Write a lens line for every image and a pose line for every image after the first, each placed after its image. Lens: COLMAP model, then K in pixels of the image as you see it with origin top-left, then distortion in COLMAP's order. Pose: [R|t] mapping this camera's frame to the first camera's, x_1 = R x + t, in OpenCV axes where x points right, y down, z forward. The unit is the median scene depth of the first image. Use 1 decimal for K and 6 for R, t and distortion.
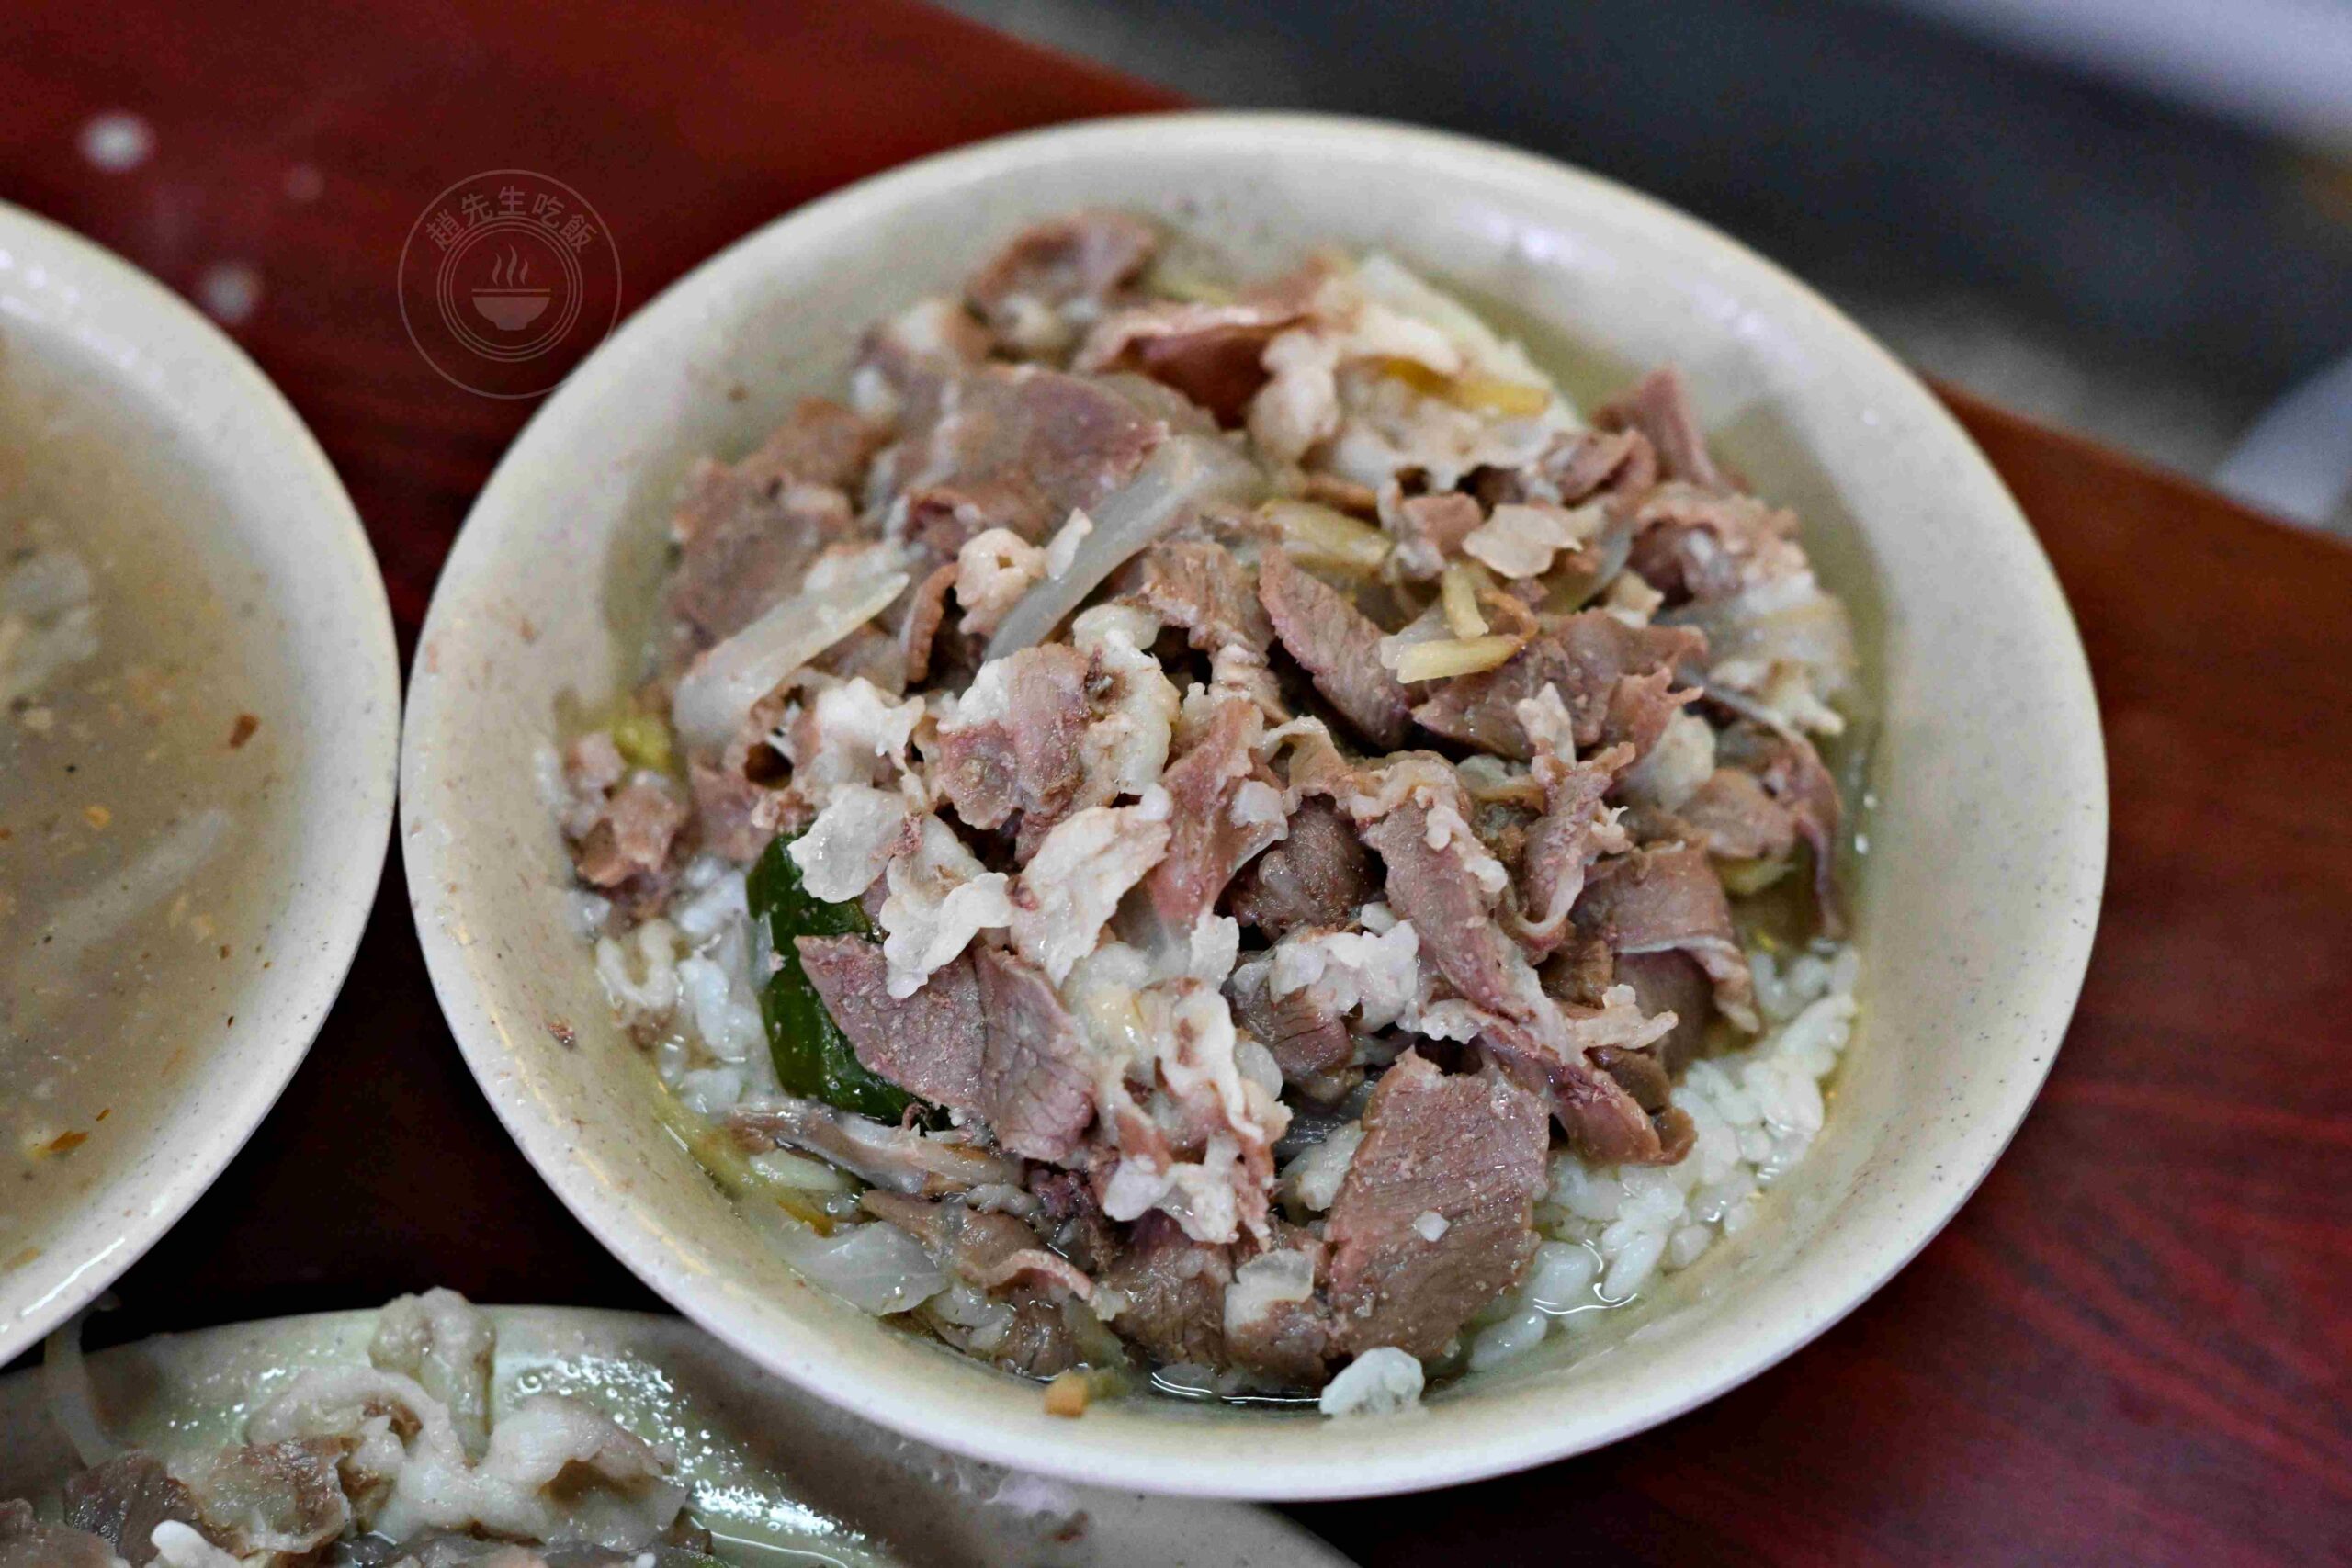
lens RADIAL K [[5135.6, 0, 1163.5], [0, 5135.6, 778.7], [0, 0, 1]] dist [0.009826, 0.000000]
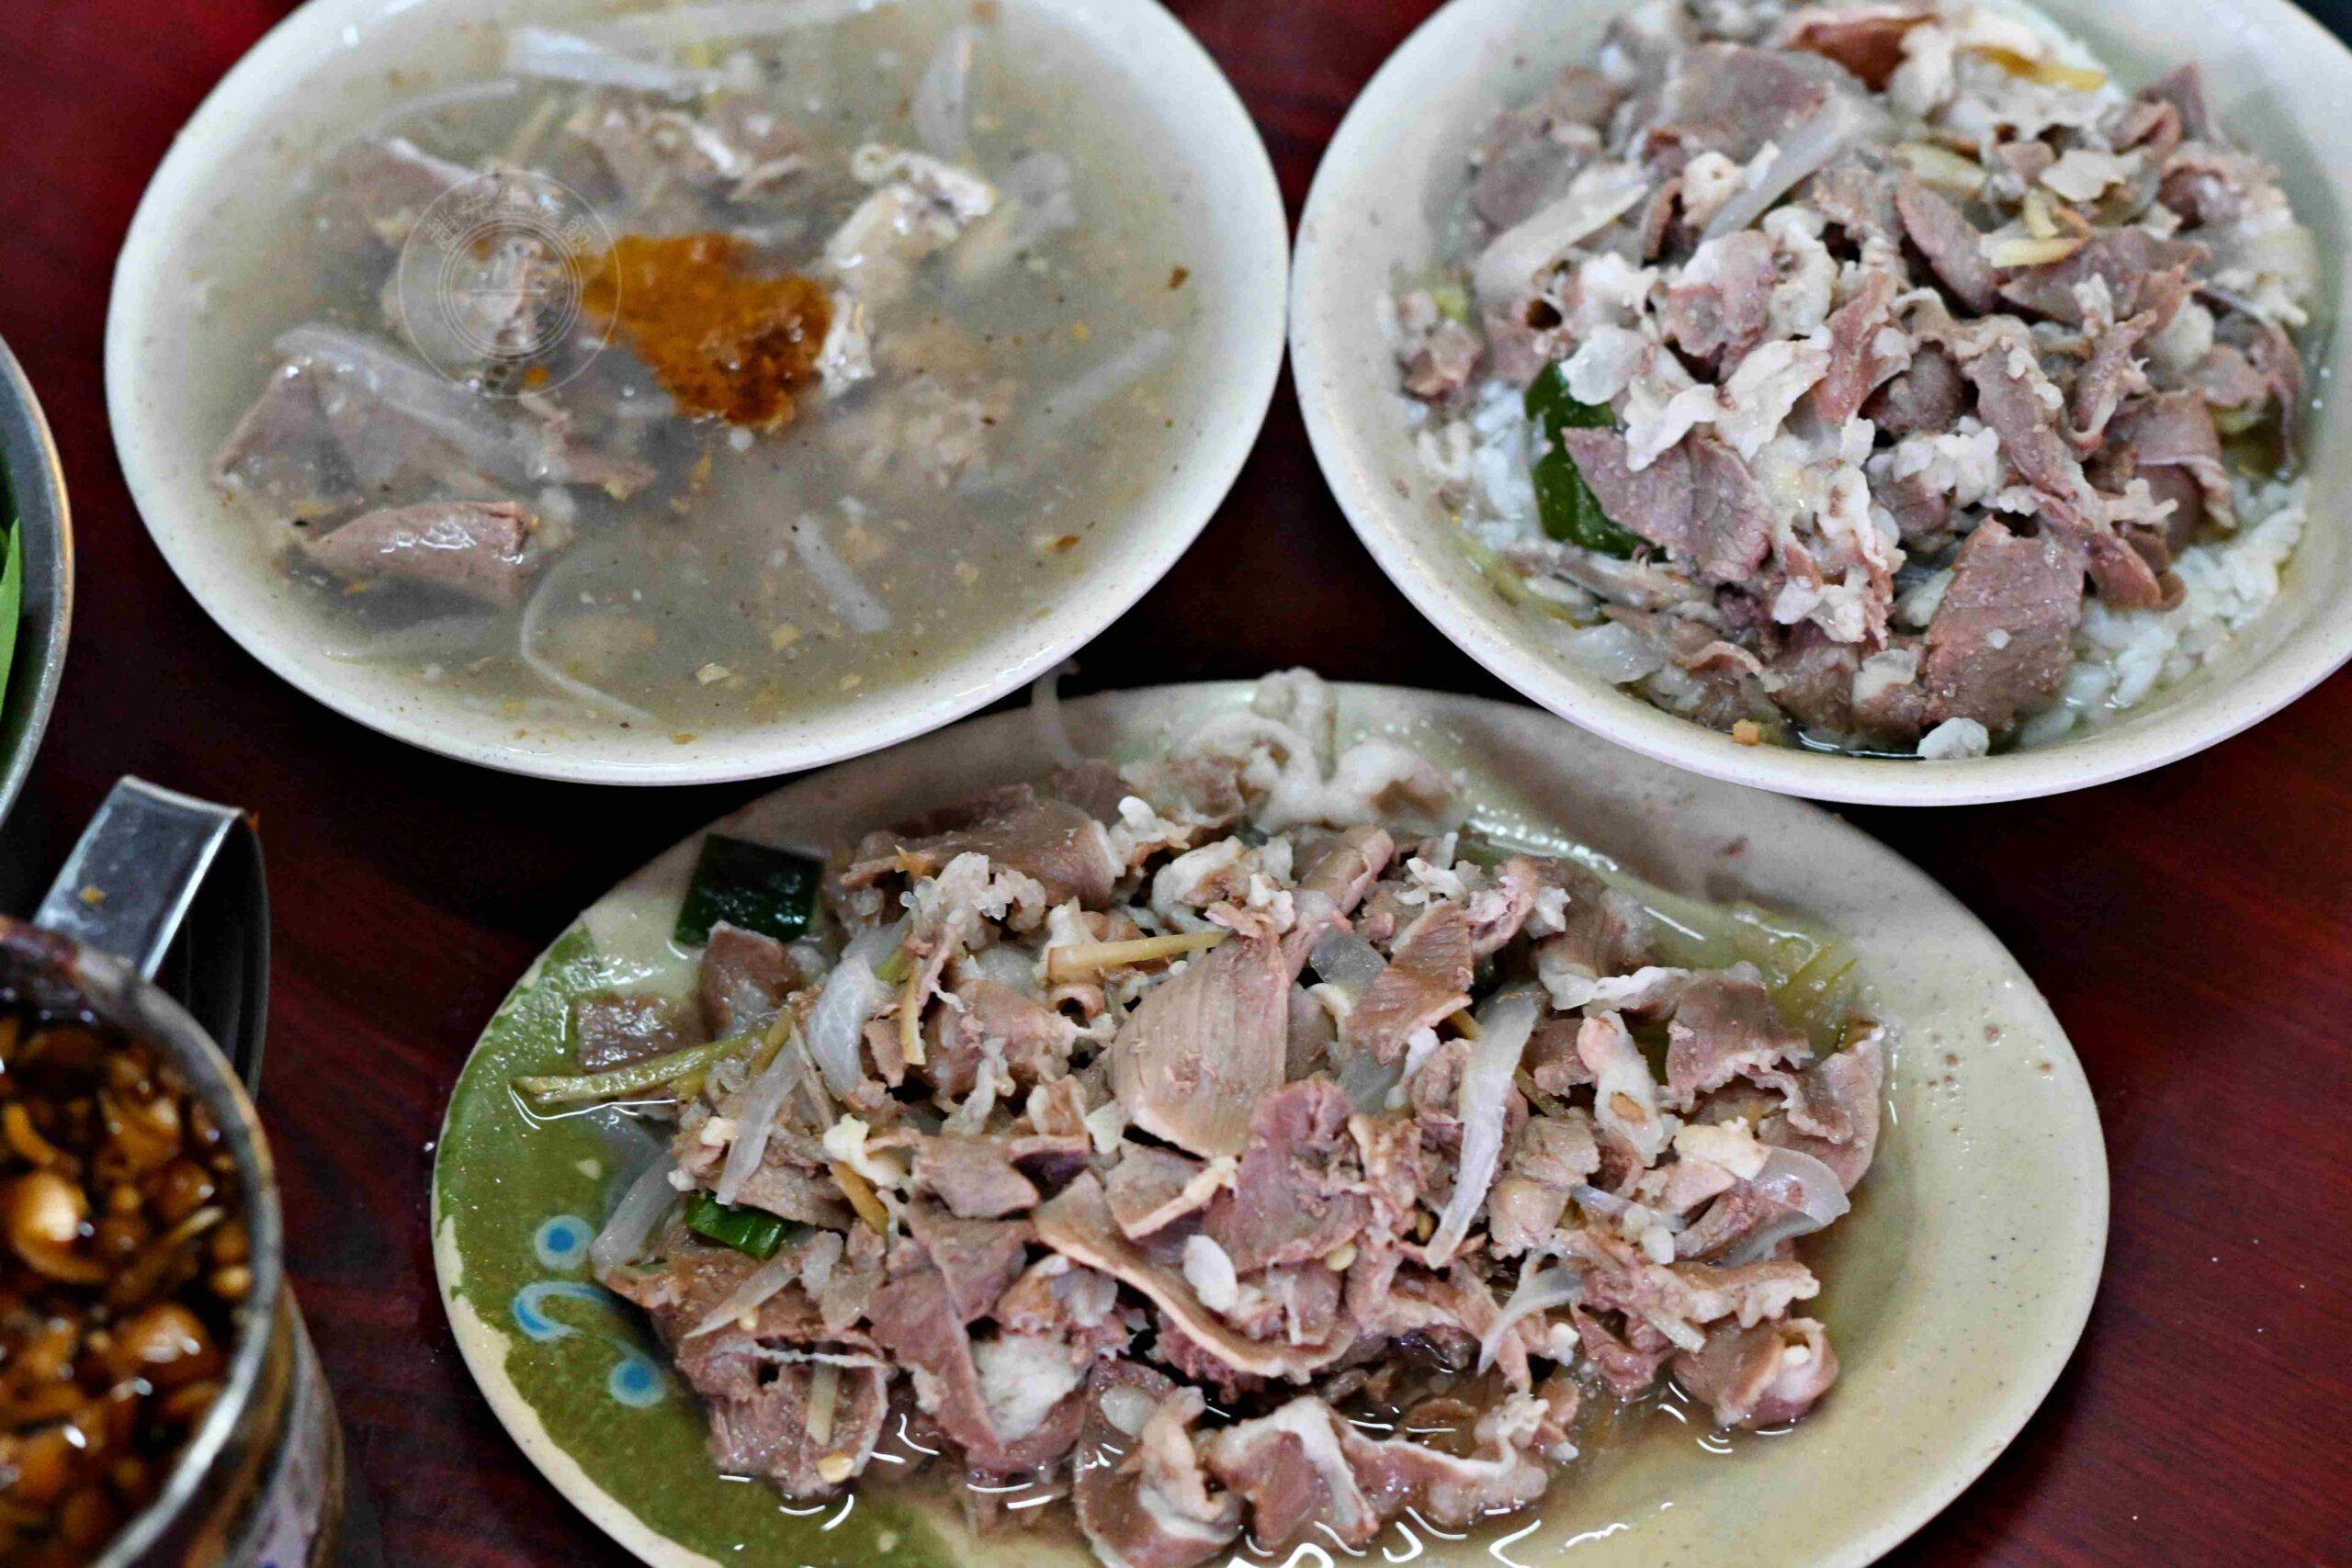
lens RADIAL K [[5135.6, 0, 1171.3], [0, 5135.6, 770.5], [0, 0, 1]] dist [0.009826, 0.000000]
pose [[0.994750, 0.044545, -0.092130, -0.044195], [-0.041488, 0.998532, 0.034836, 0.082203], [0.093546, -0.030831, 0.995137, -0.458656]]
